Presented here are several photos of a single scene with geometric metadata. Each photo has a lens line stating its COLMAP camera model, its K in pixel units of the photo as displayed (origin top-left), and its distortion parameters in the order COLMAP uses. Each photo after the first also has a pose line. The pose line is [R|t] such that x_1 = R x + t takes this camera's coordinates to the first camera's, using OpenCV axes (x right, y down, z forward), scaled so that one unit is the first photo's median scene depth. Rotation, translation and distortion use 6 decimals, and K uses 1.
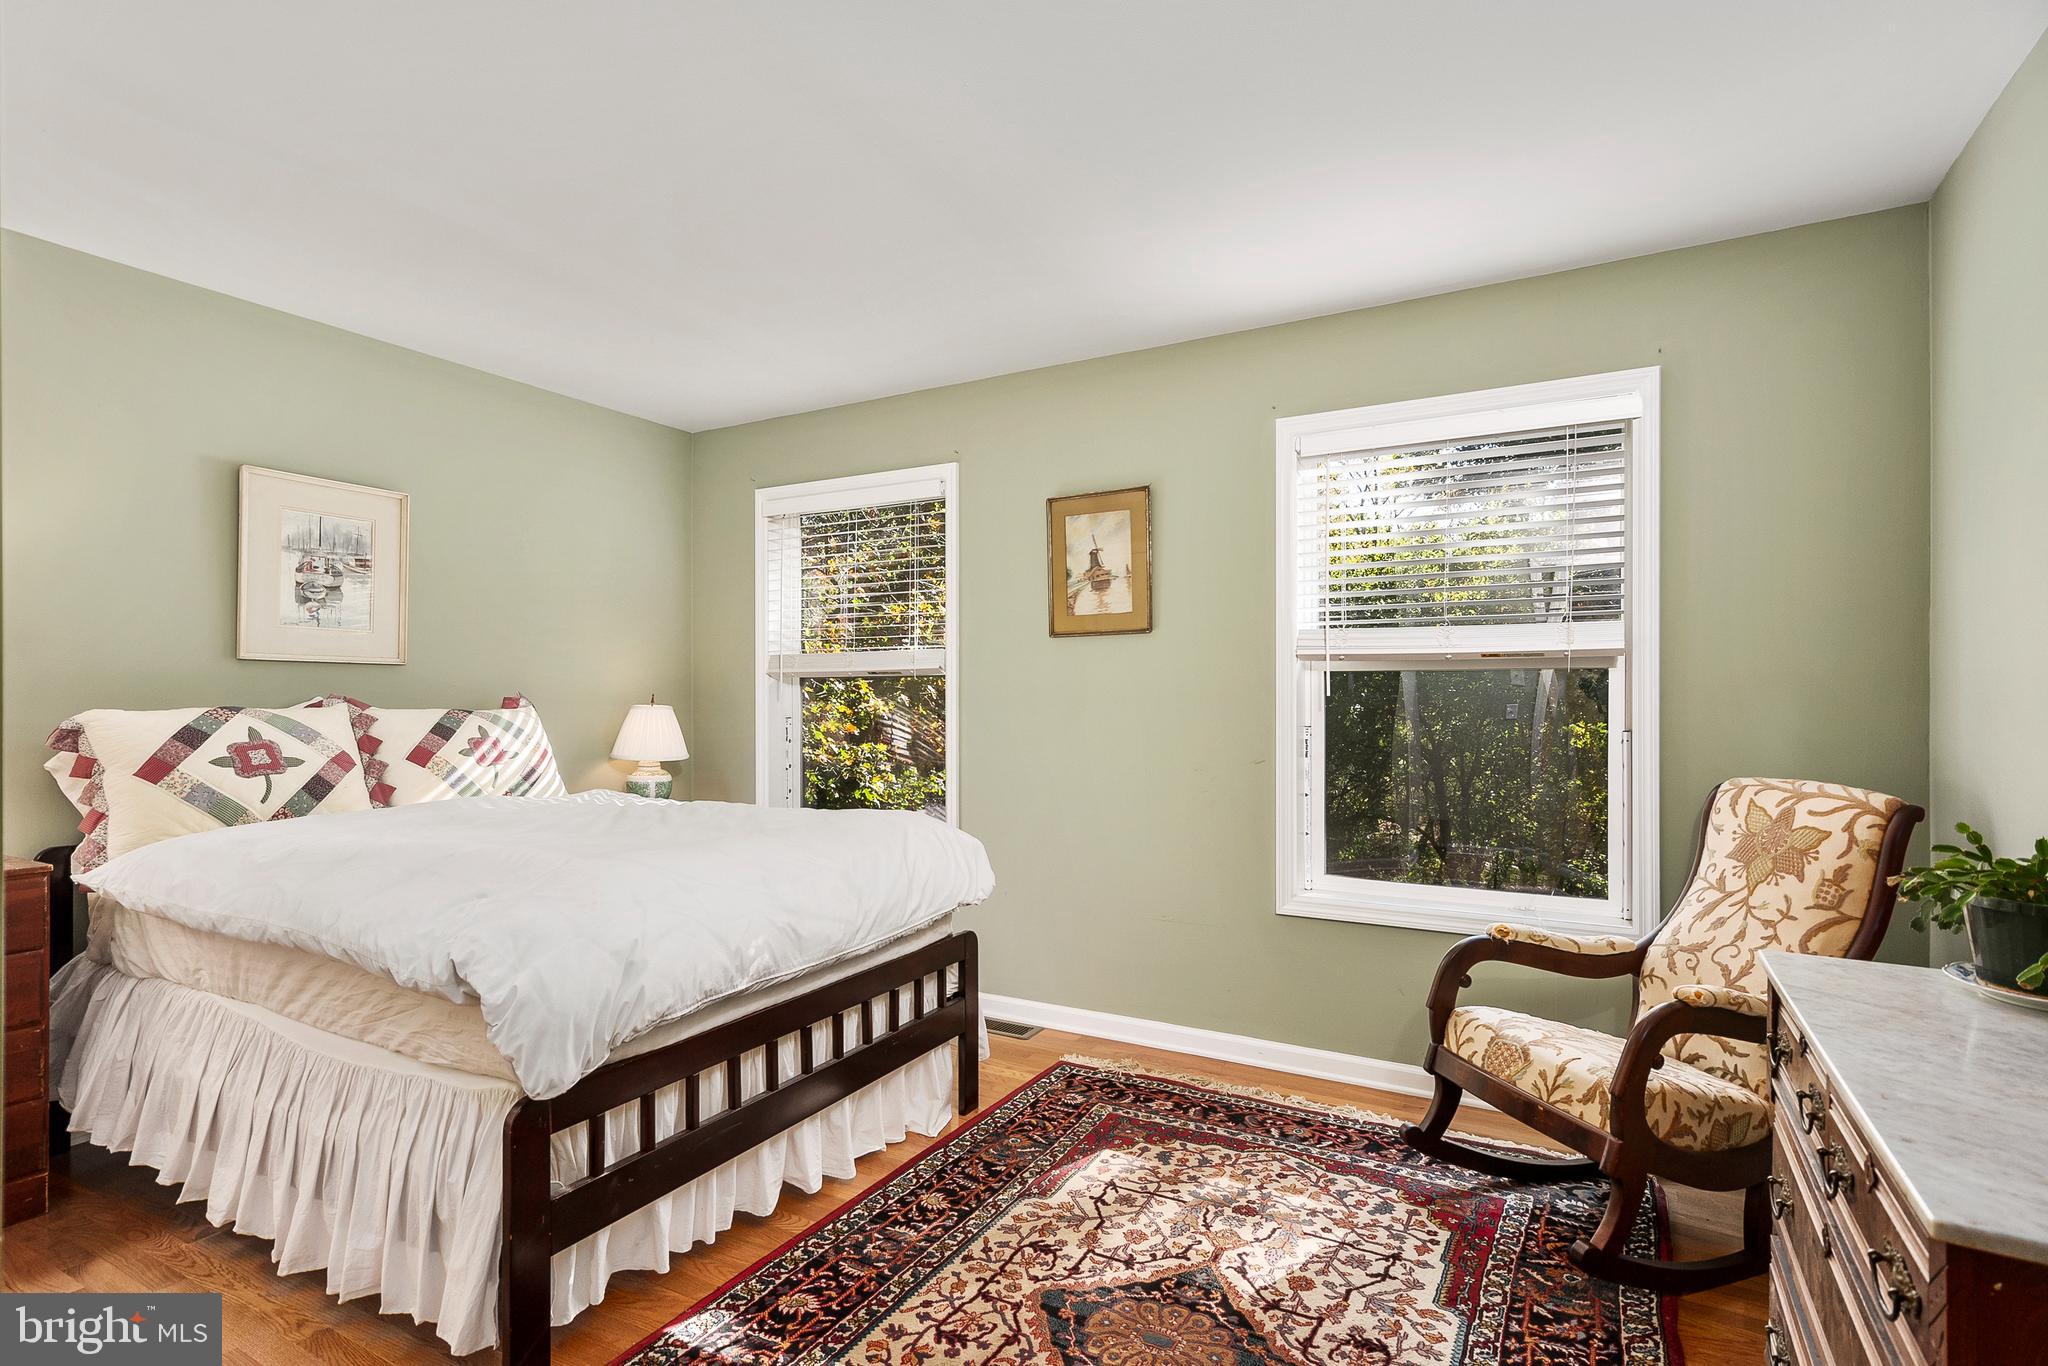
lens RADIAL K [[1015.6, 0, 1021.0], [0, 1015.6, 683.0], [0, 0, 1]] dist [-0.001709, -0.000755]
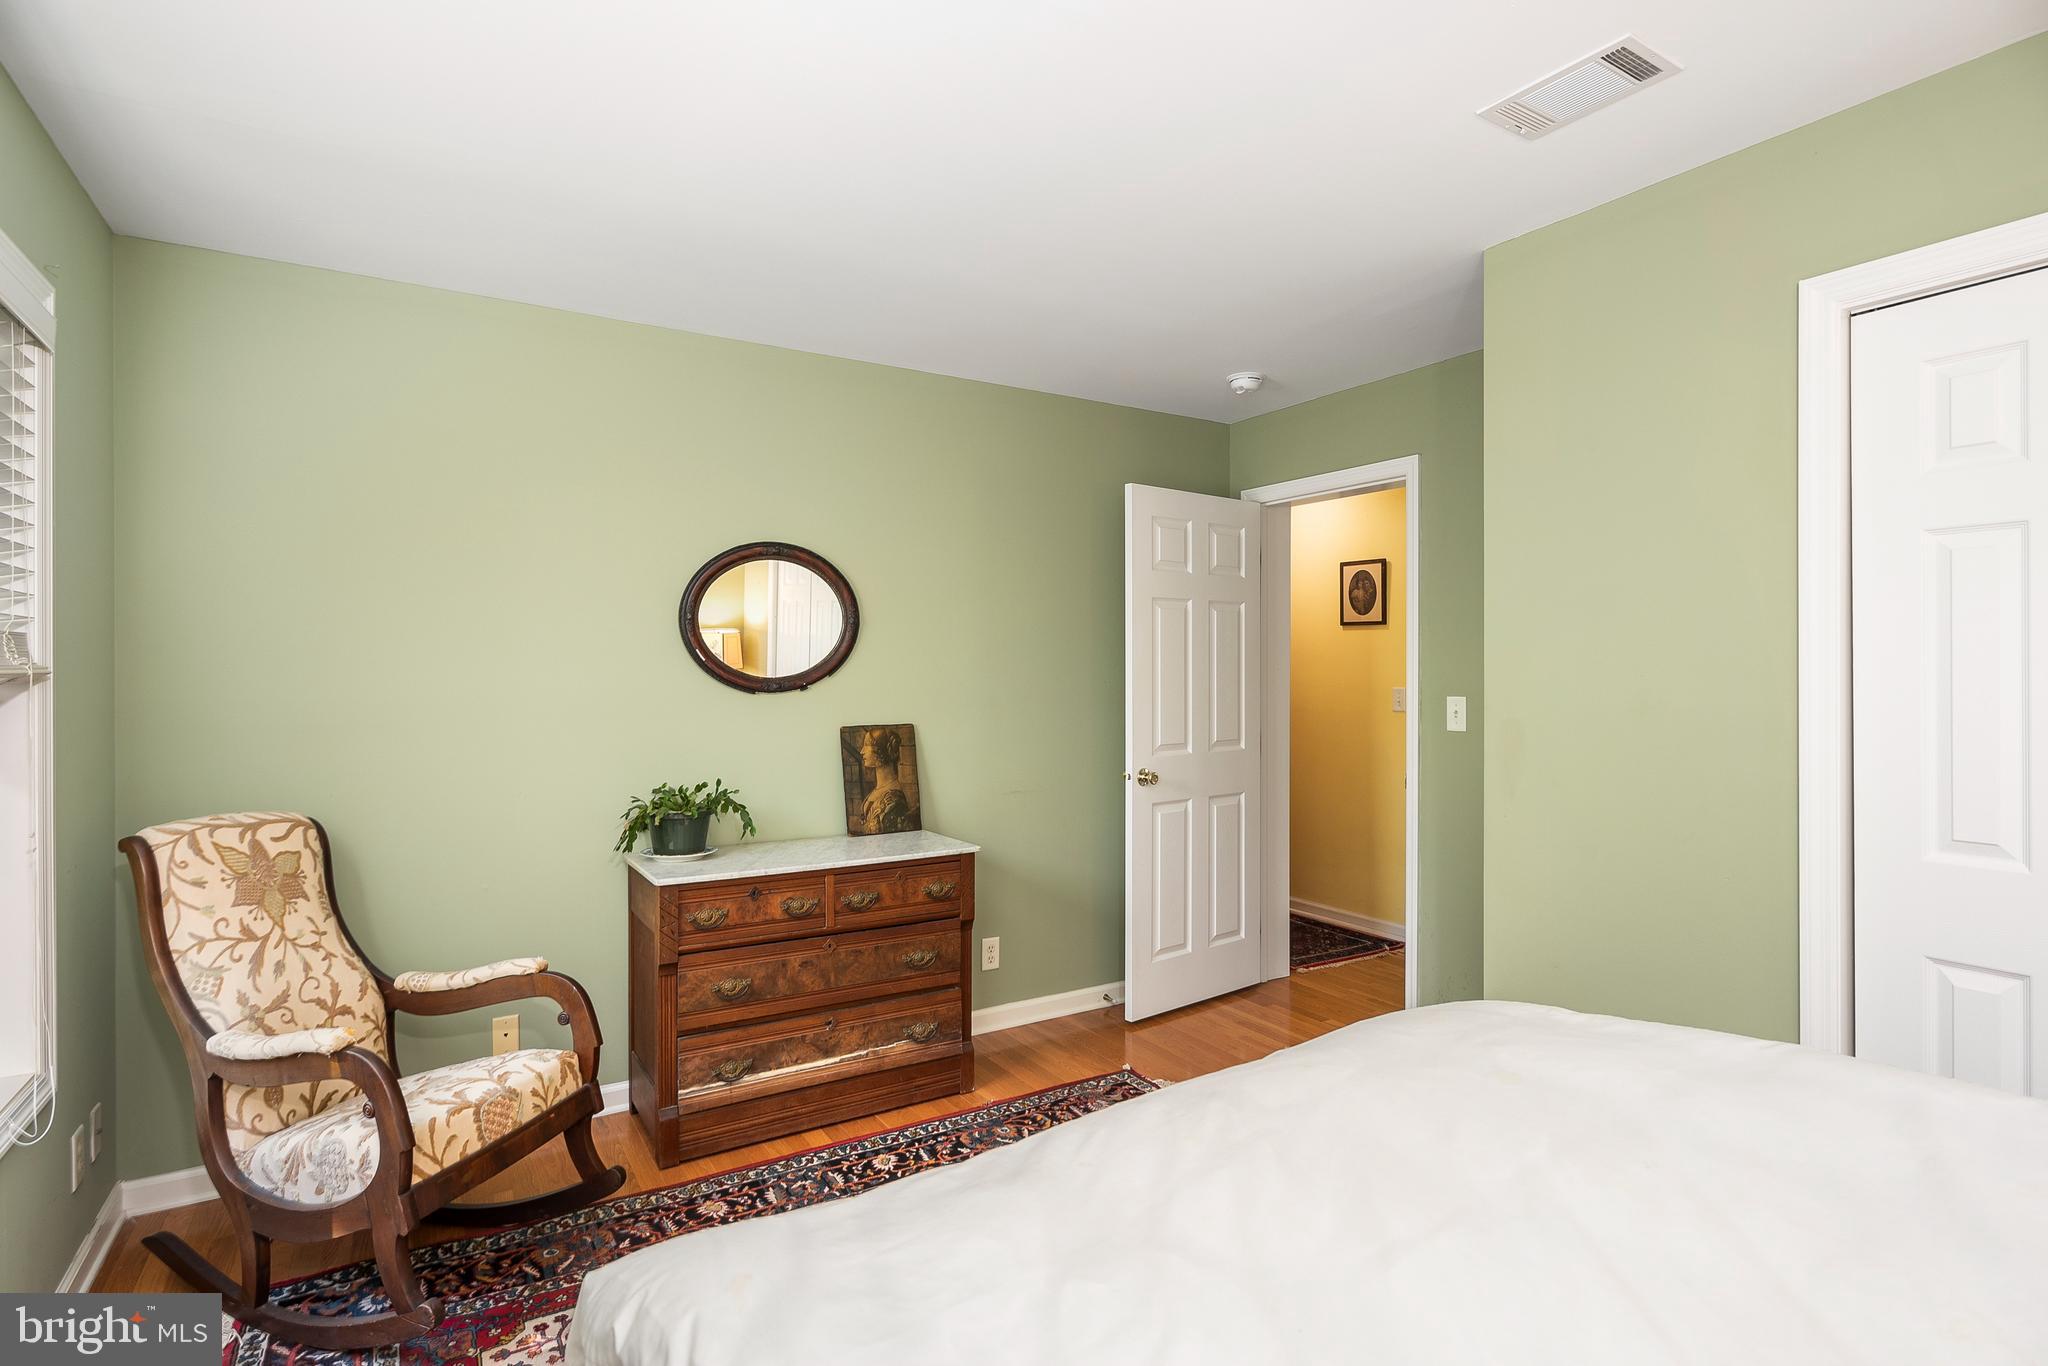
lens RADIAL K [[1015.6, 0, 1024.2], [0, 1015.6, 678.3], [0, 0, 1]] dist [-0.001709, -0.000755]
pose [[-0.877919, -0.001020, 0.478807, -0.404767], [-0.005519, 0.999953, -0.007989, -0.034485], [-0.478776, -0.009656, -0.877884, 1.574907]]
